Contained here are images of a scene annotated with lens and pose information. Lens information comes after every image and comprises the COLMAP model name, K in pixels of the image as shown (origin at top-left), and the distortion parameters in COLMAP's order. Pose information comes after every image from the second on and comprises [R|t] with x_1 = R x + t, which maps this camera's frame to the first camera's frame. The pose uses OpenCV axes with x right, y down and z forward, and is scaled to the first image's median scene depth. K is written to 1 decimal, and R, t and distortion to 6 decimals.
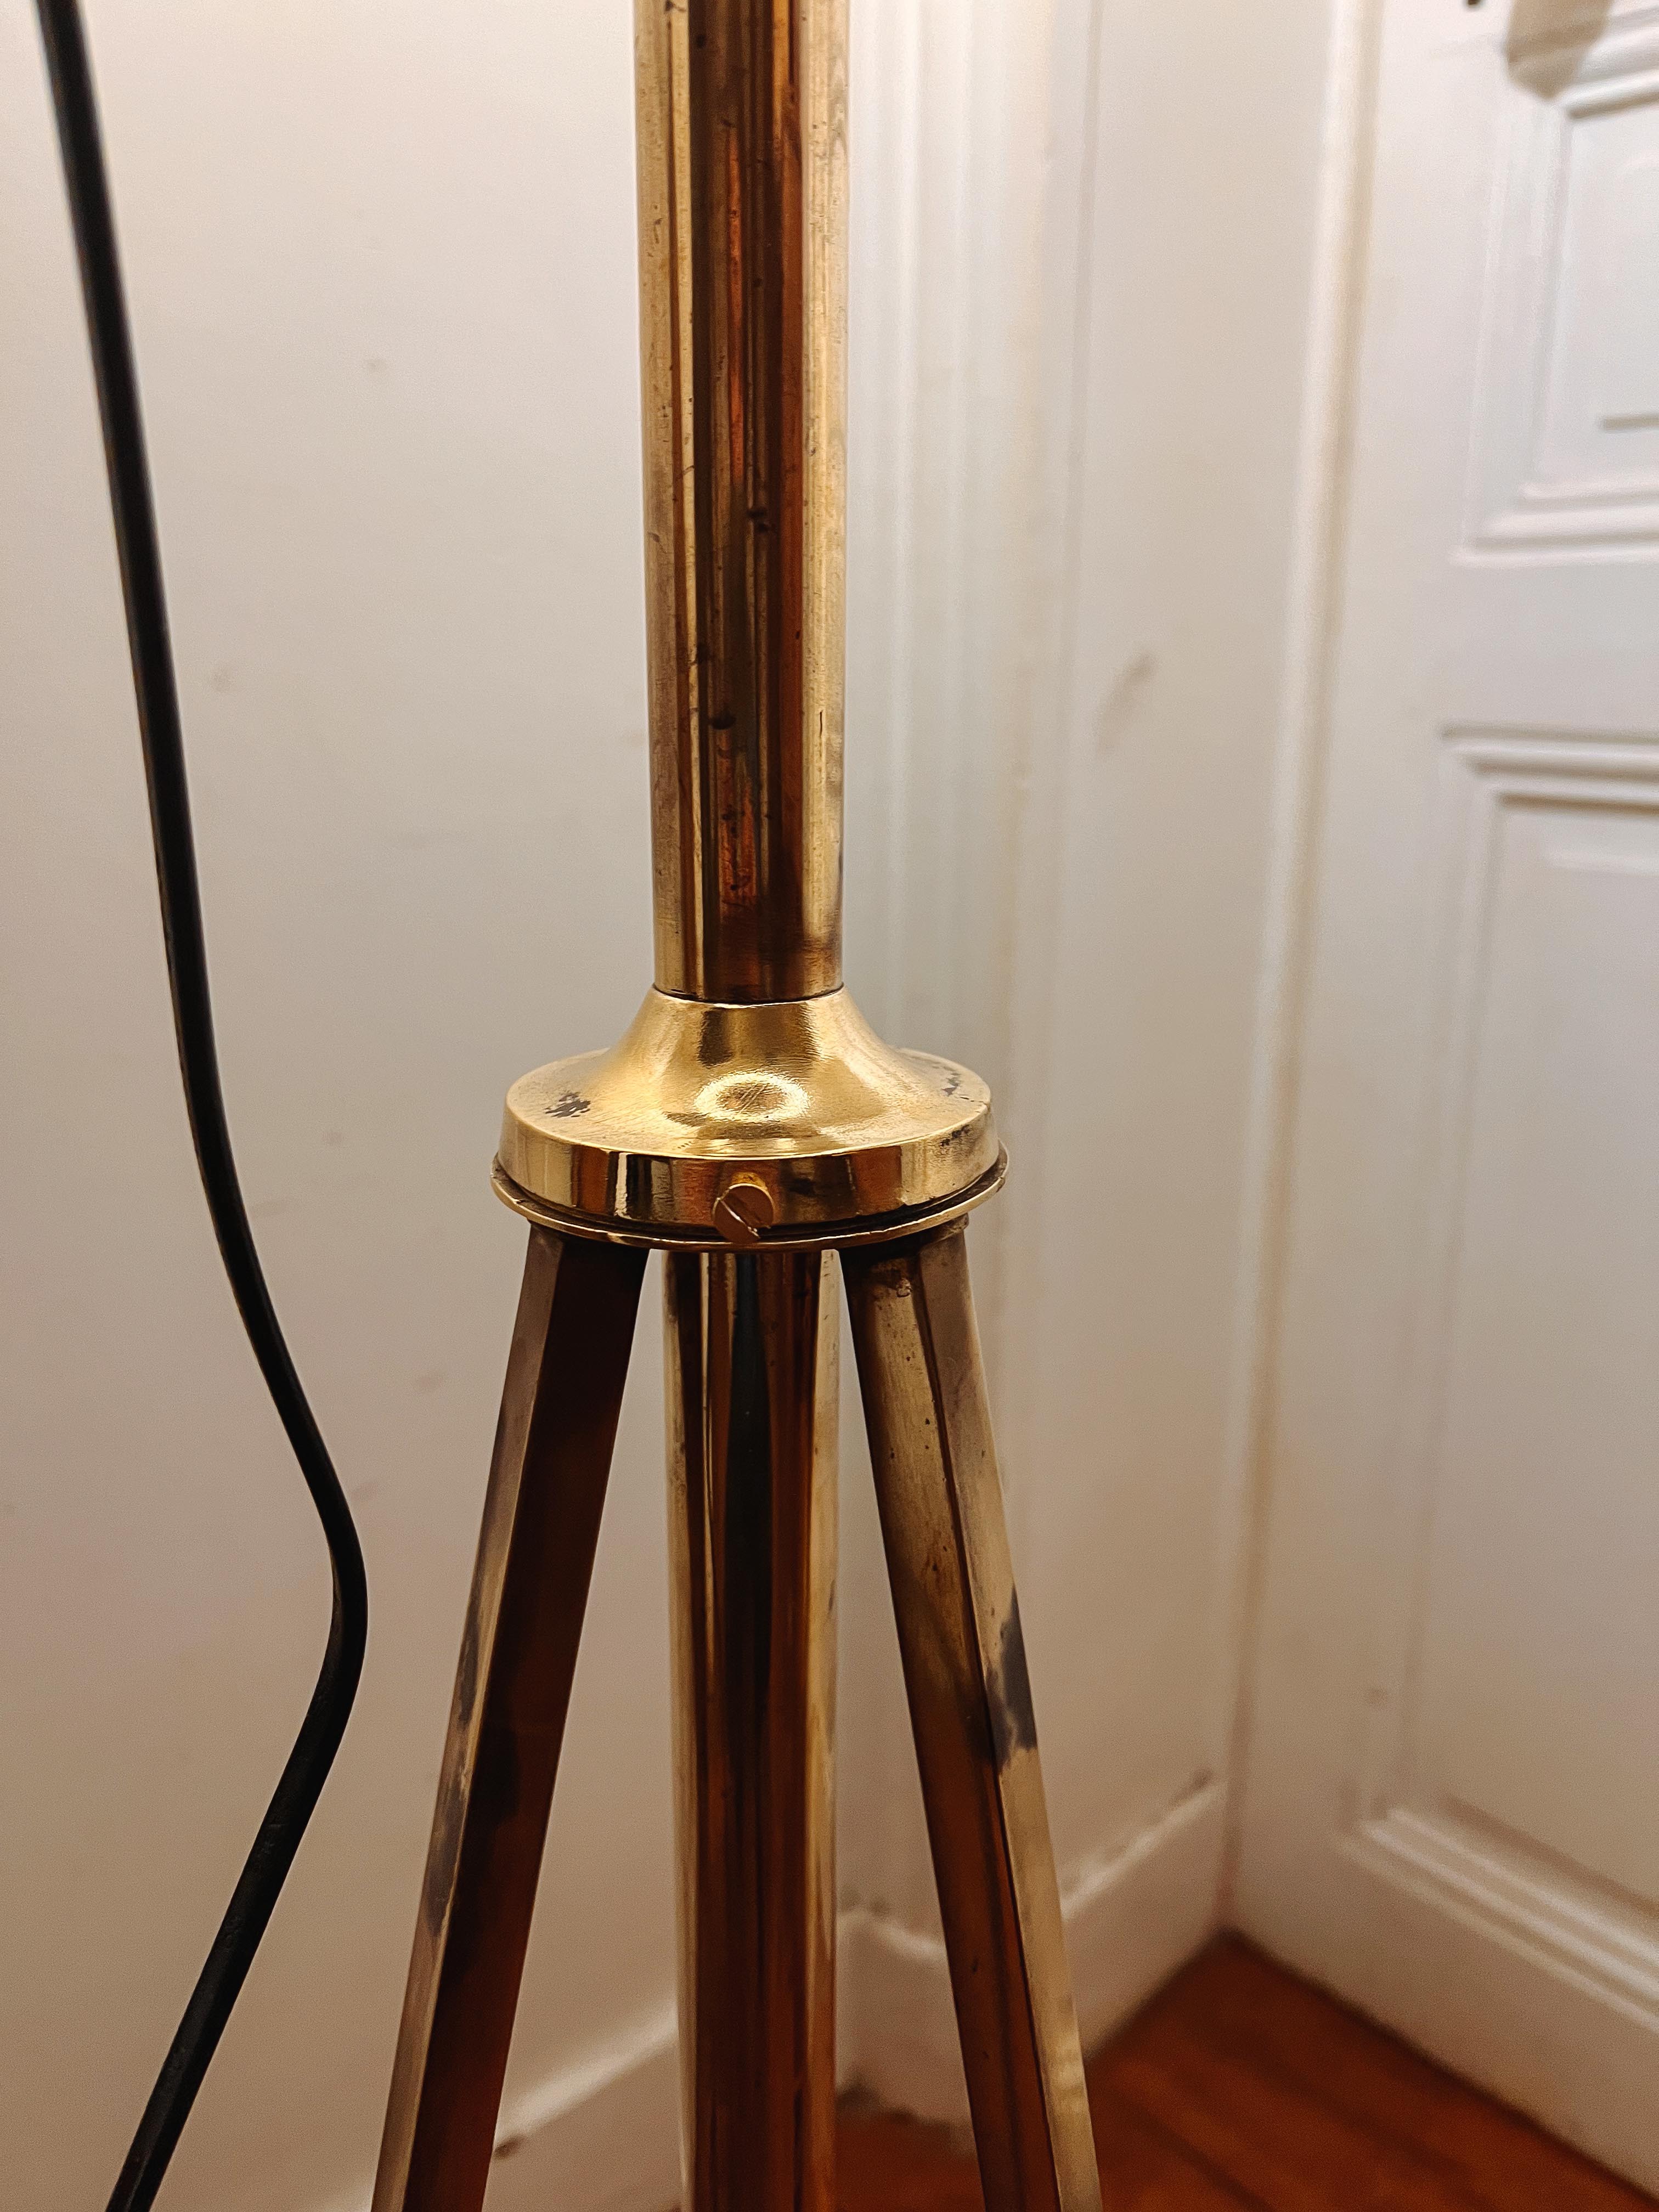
lens RADIAL K [[1689.6, 0, 797.6], [0, 1689.6, 1134.9], [0, 0, 1]] dist [0.015526, -0.027456]
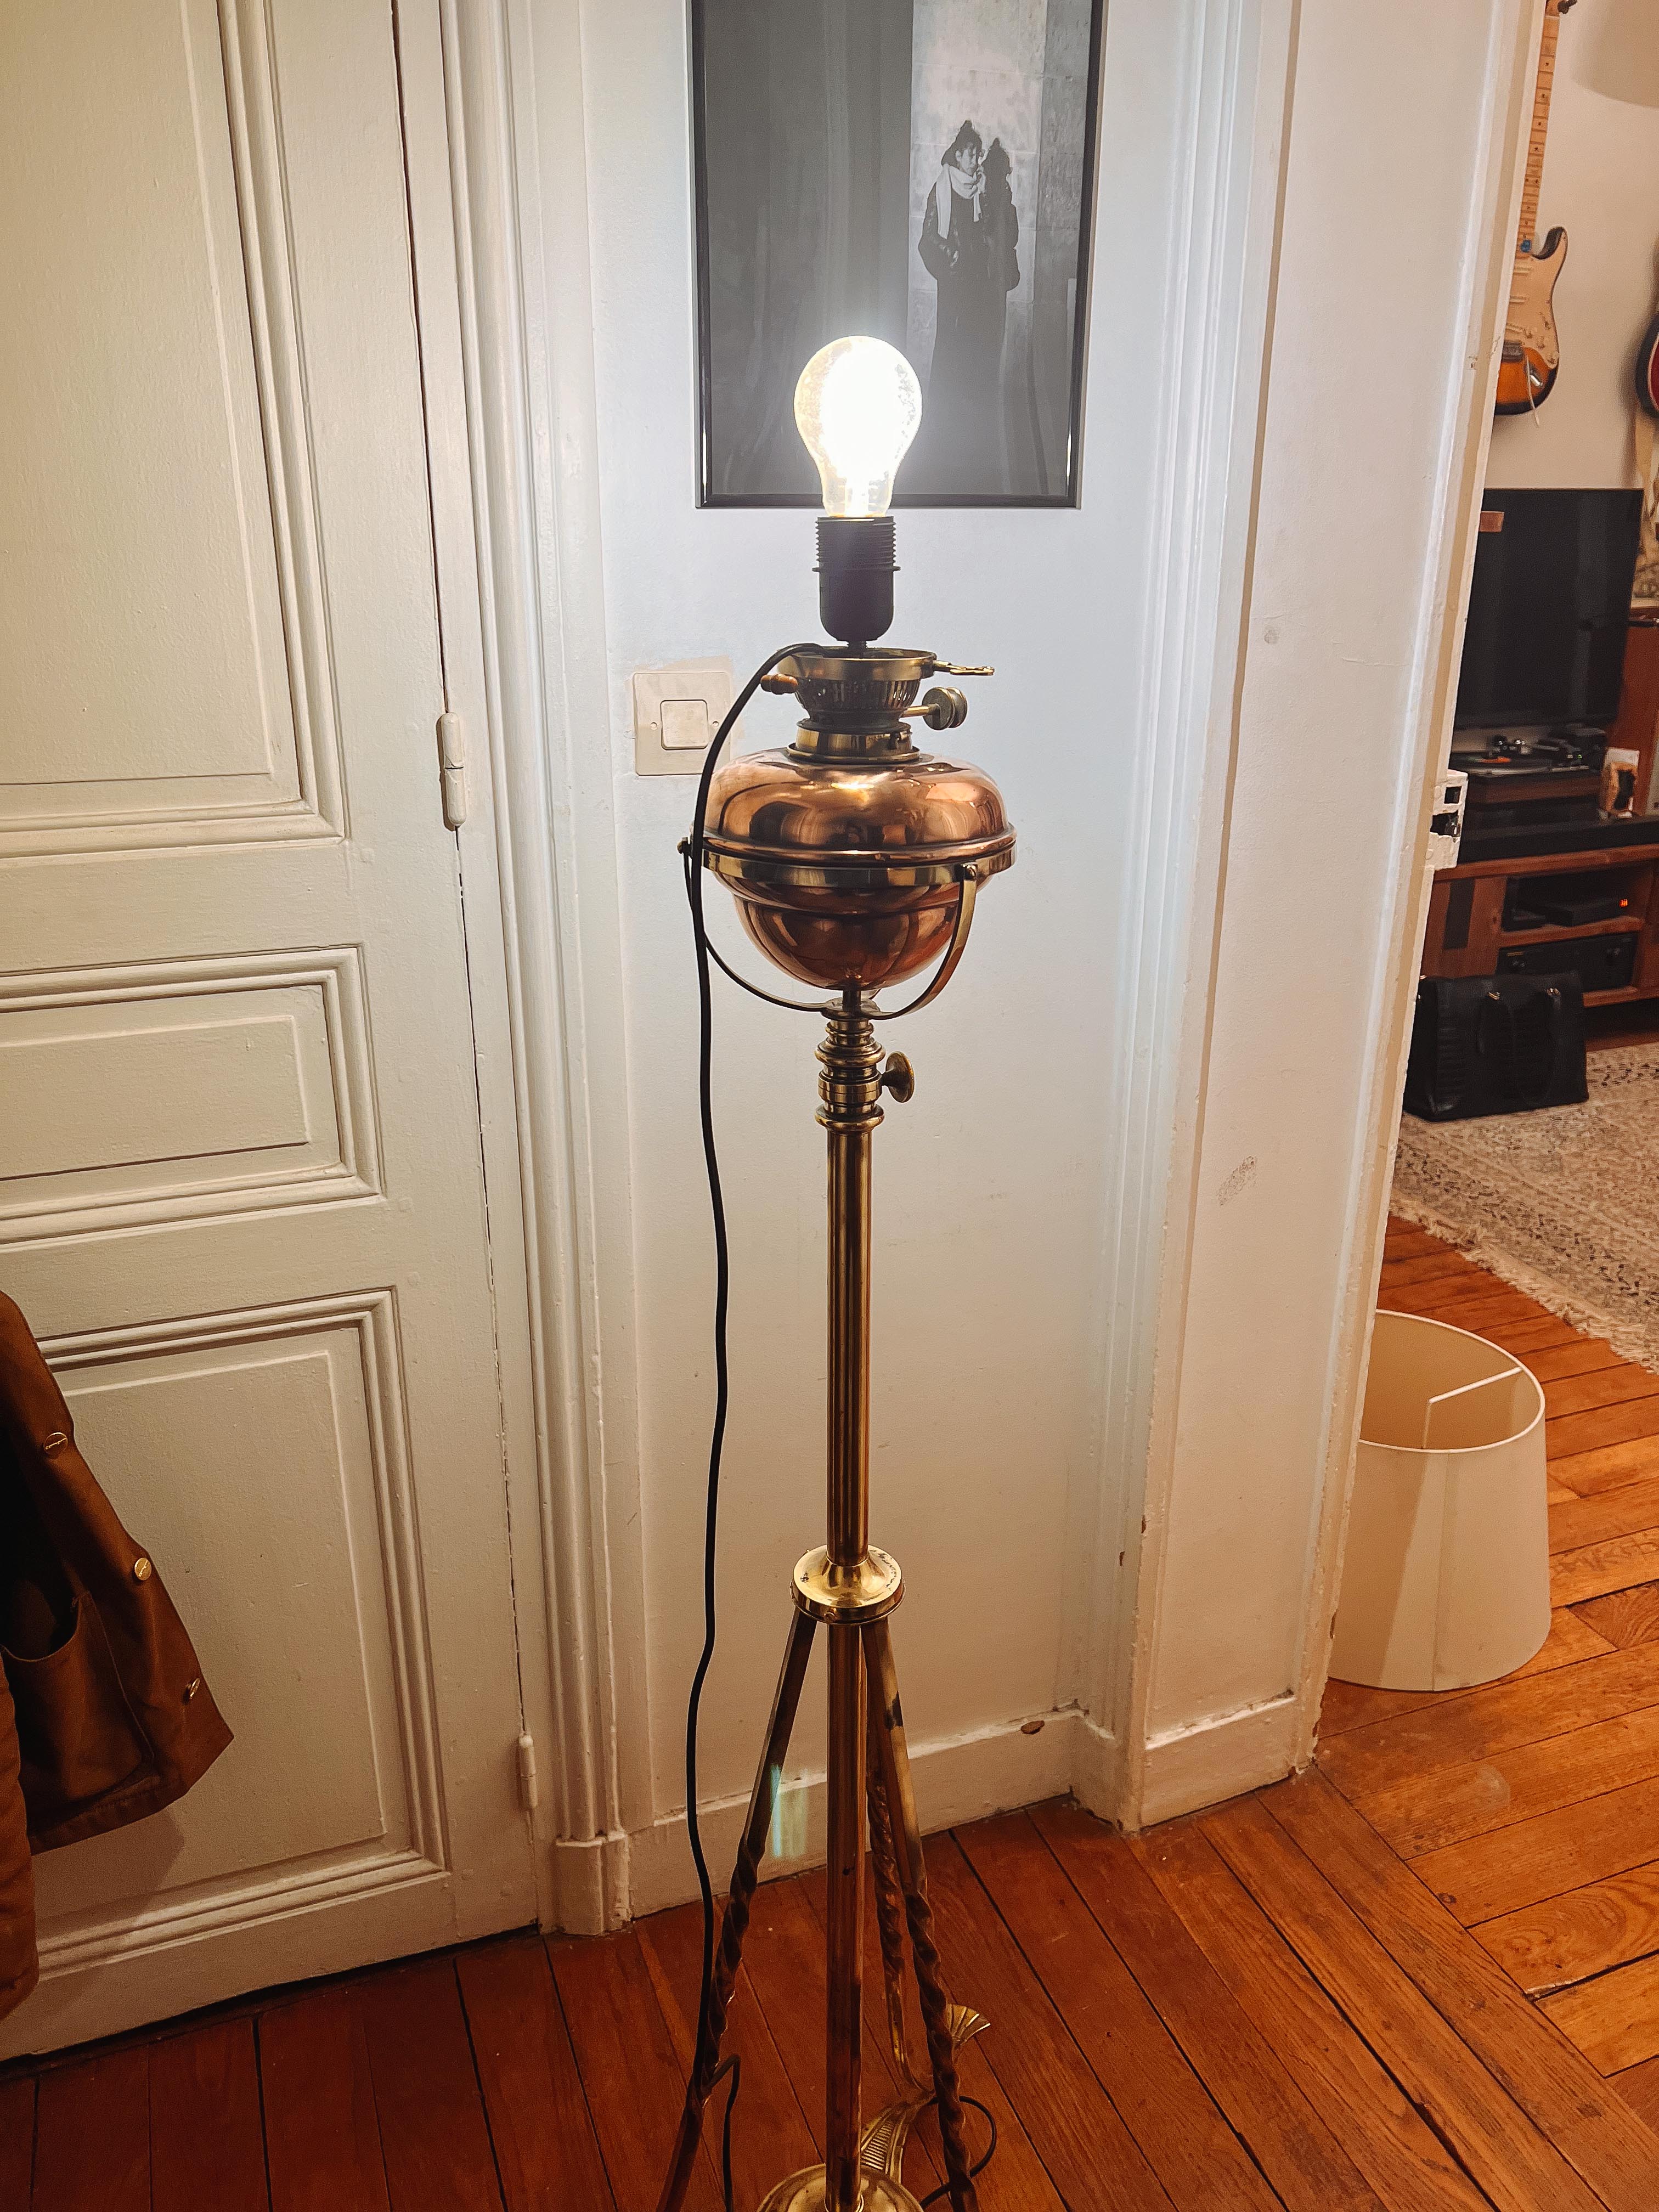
lens RADIAL K [[1689.6, 0, 841.1], [0, 1689.6, 1099.3], [0, 0, 1]] dist [0.015526, -0.027456]
pose [[0.938790, 0.120650, -0.322670, 0.331157], [-0.093422, 0.990728, 0.098639, -0.430718], [0.331579, -0.062457, 0.941358, -0.934265]]
